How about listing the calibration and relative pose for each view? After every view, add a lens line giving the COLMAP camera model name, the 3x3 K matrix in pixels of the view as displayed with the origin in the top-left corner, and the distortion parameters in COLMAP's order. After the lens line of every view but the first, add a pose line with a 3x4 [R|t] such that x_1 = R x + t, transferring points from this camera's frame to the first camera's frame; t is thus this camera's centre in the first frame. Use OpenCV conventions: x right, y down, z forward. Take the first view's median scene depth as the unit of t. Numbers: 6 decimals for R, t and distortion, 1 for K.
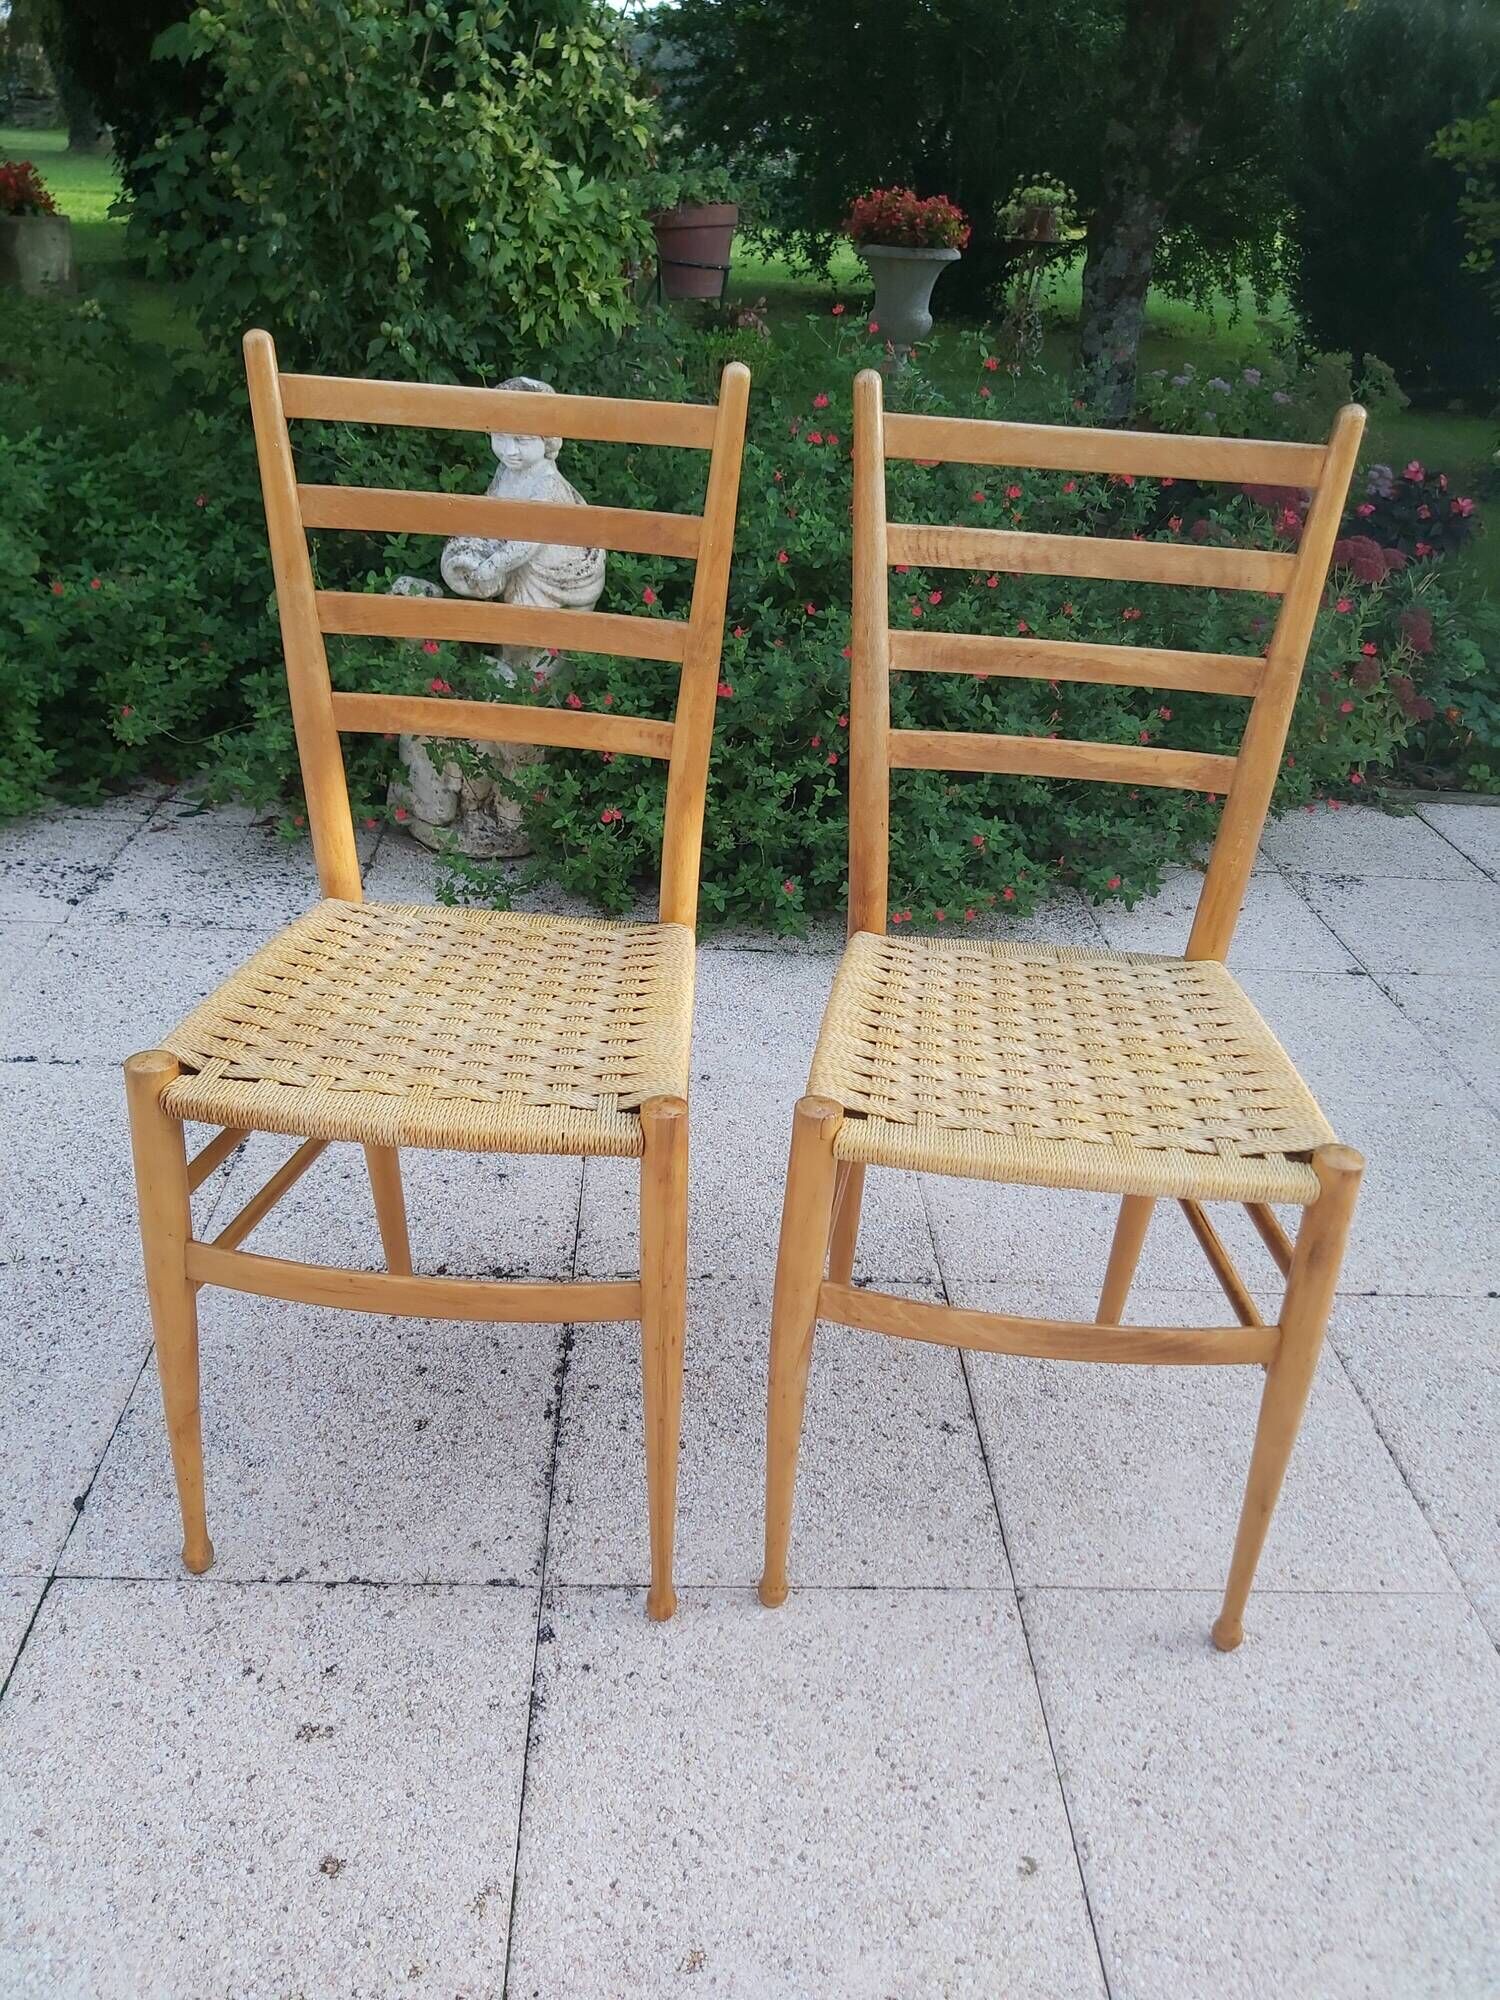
lens RADIAL K [[1555.0, 0, 746.9], [0, 1555.0, 982.2], [0, 0, 1]] dist [0.052462, -0.109876]
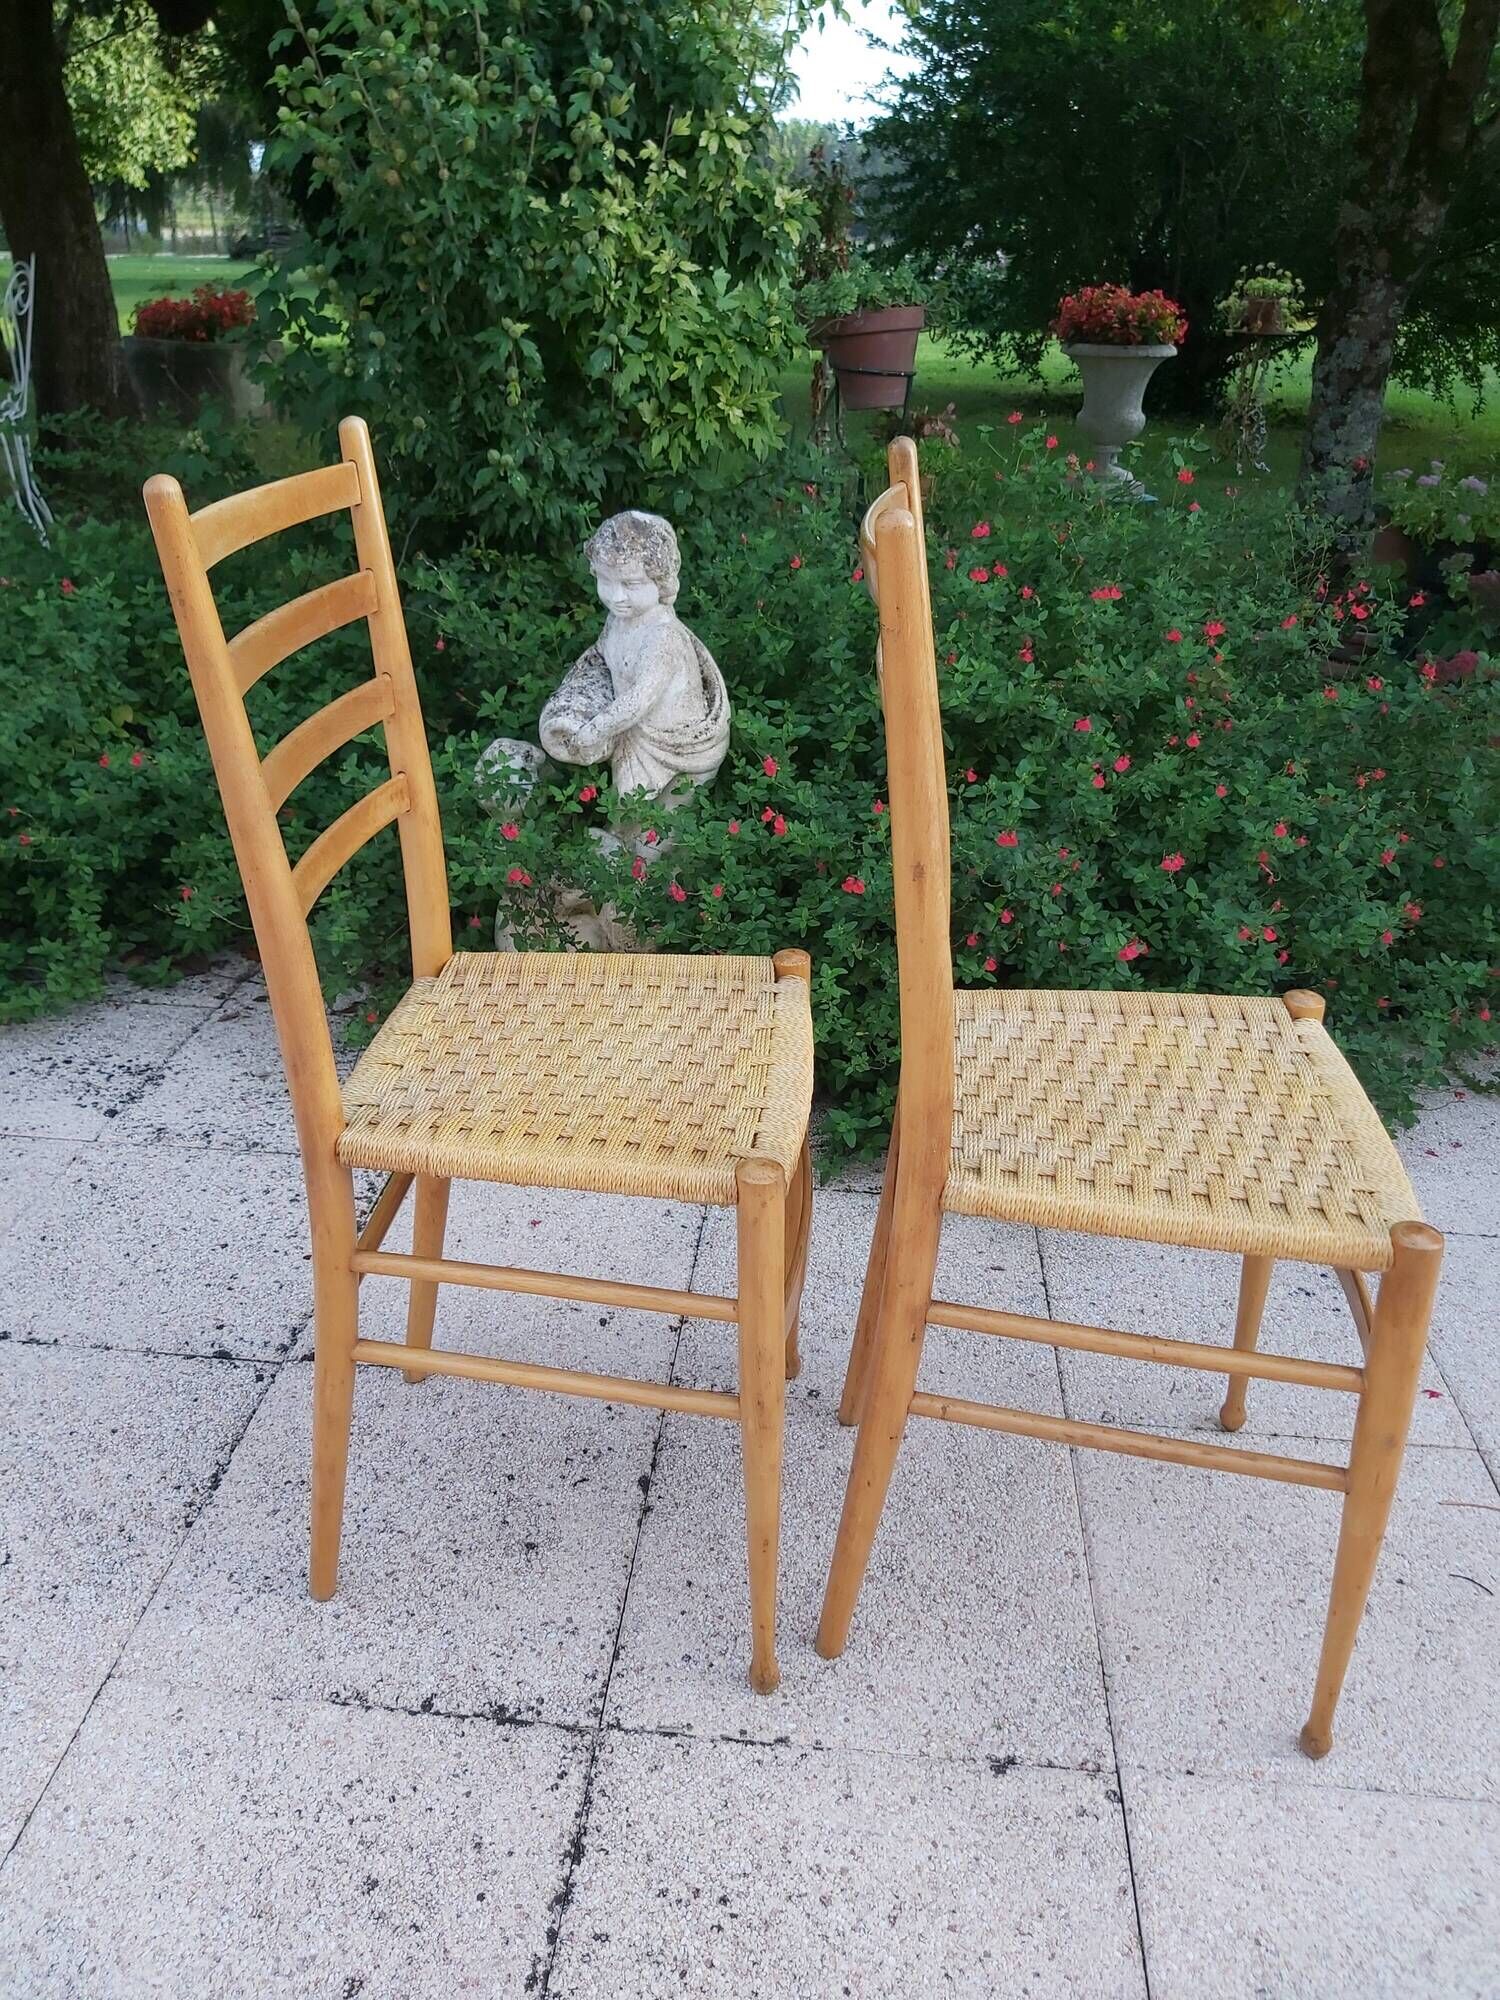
lens RADIAL K [[1555.0, 0, 745.5], [0, 1555.0, 976.8], [0, 0, 1]] dist [0.052462, -0.109876]
pose [[0.991024, 0.017212, -0.132572, 0.037766], [-0.025206, 0.997948, -0.058857, -0.096732], [0.131287, 0.061670, 0.989424, 0.207143]]
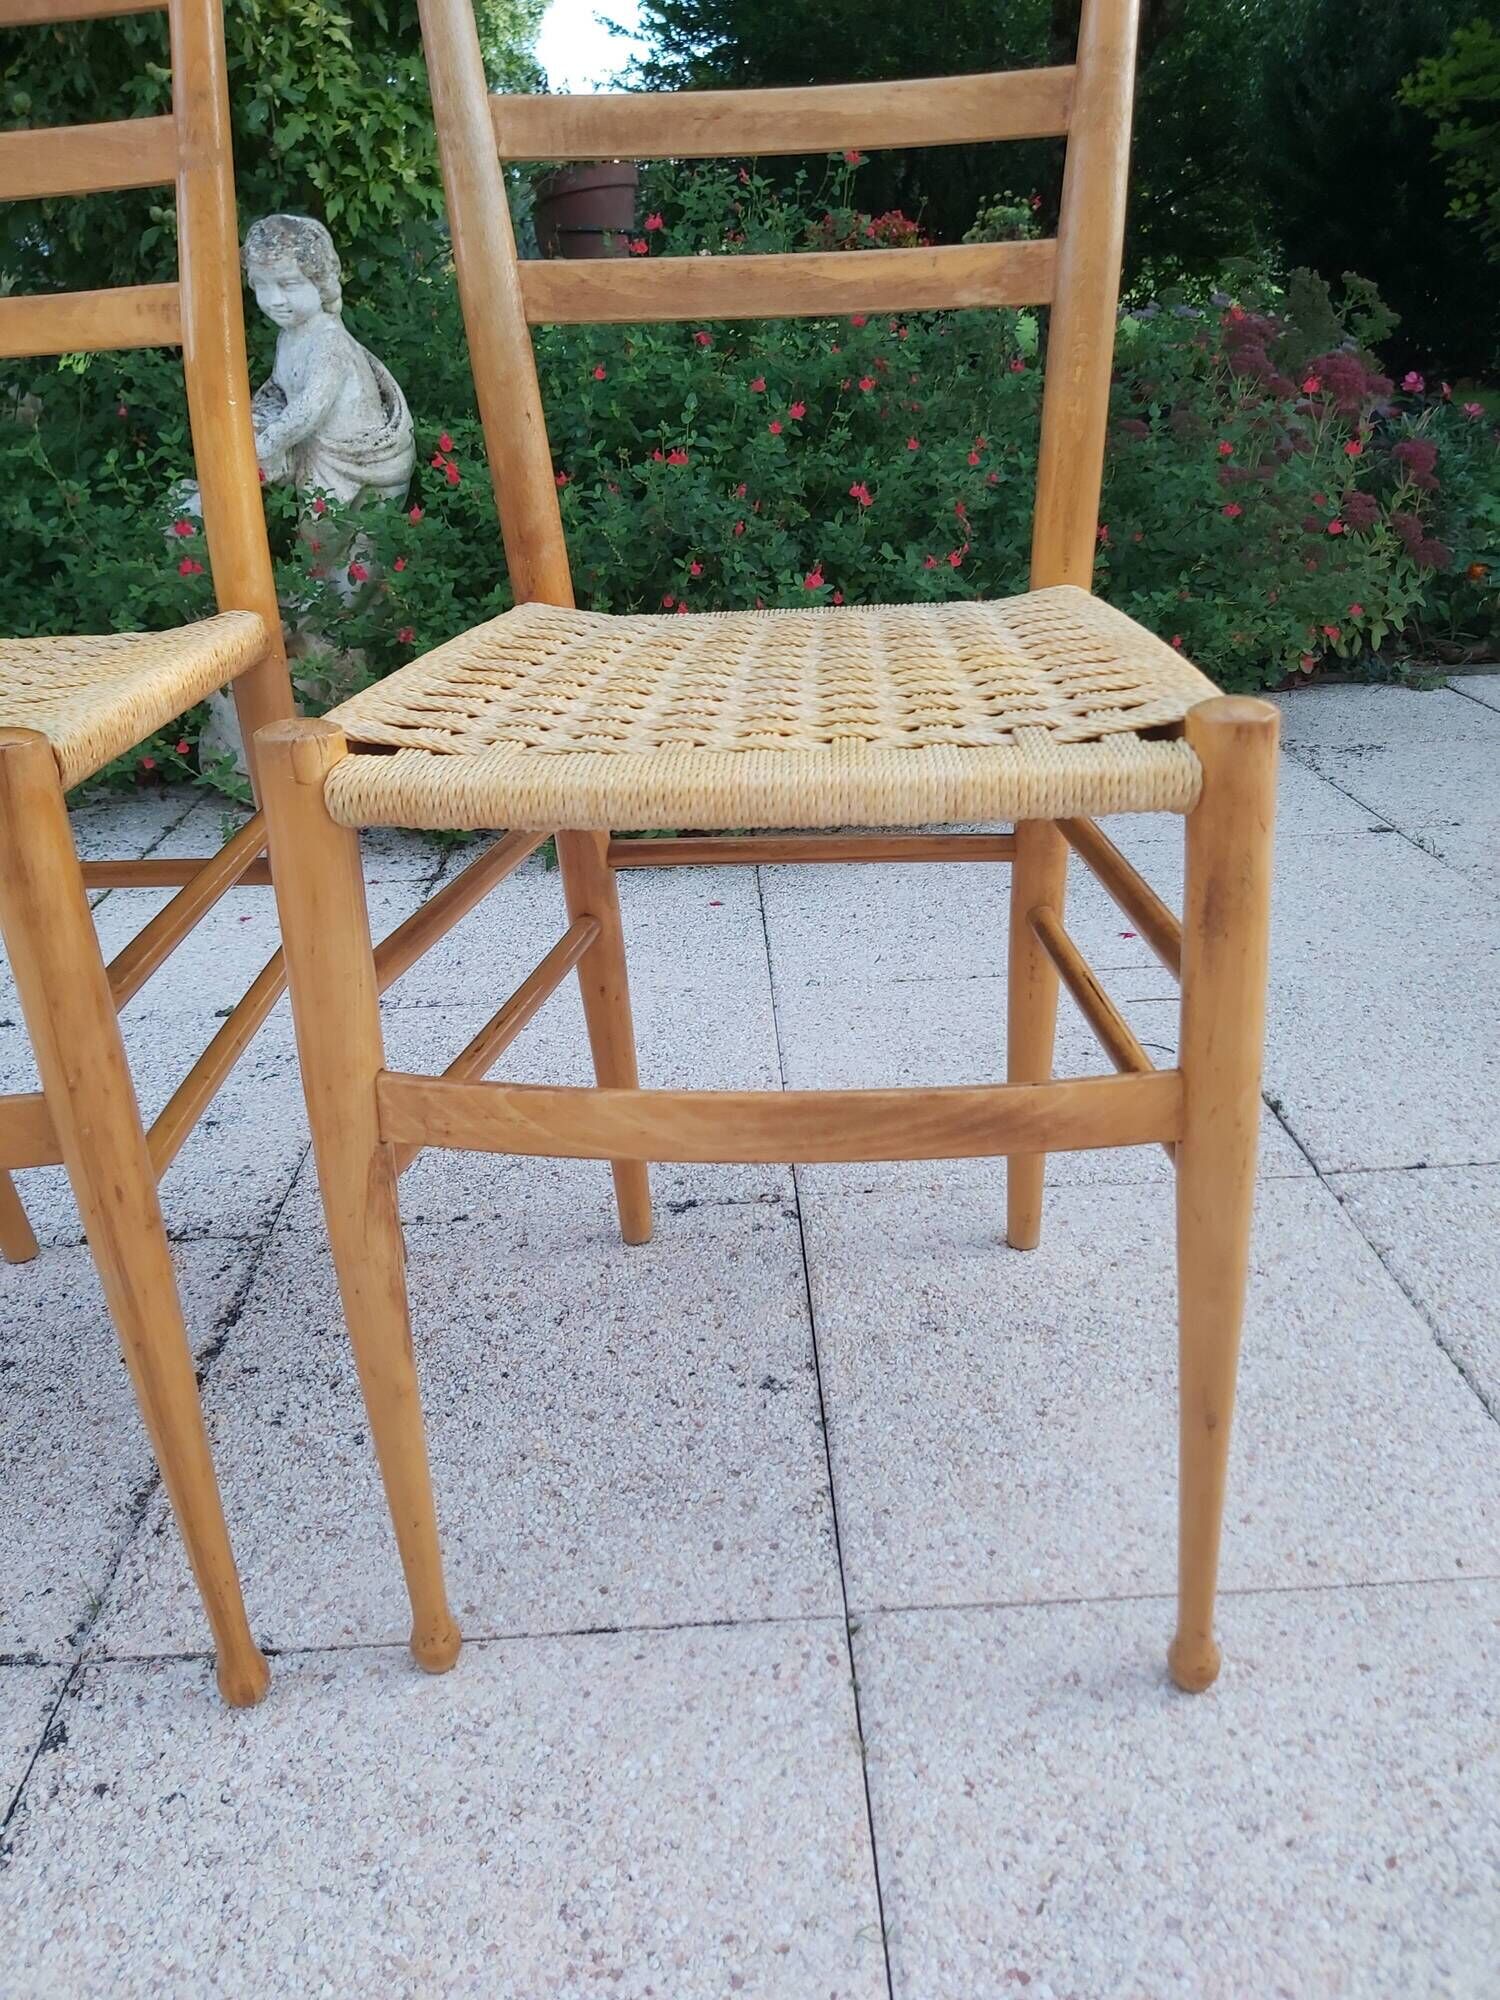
lens RADIAL K [[1555.0, 0, 748.5], [0, 1555.0, 960.0], [0, 0, 1]] dist [0.052462, -0.109876]
pose [[0.994896, -0.091059, -0.043487, 0.117132], [0.087054, 0.992443, -0.086475, 0.117315], [0.051033, 0.082248, 0.995304, 0.236214]]
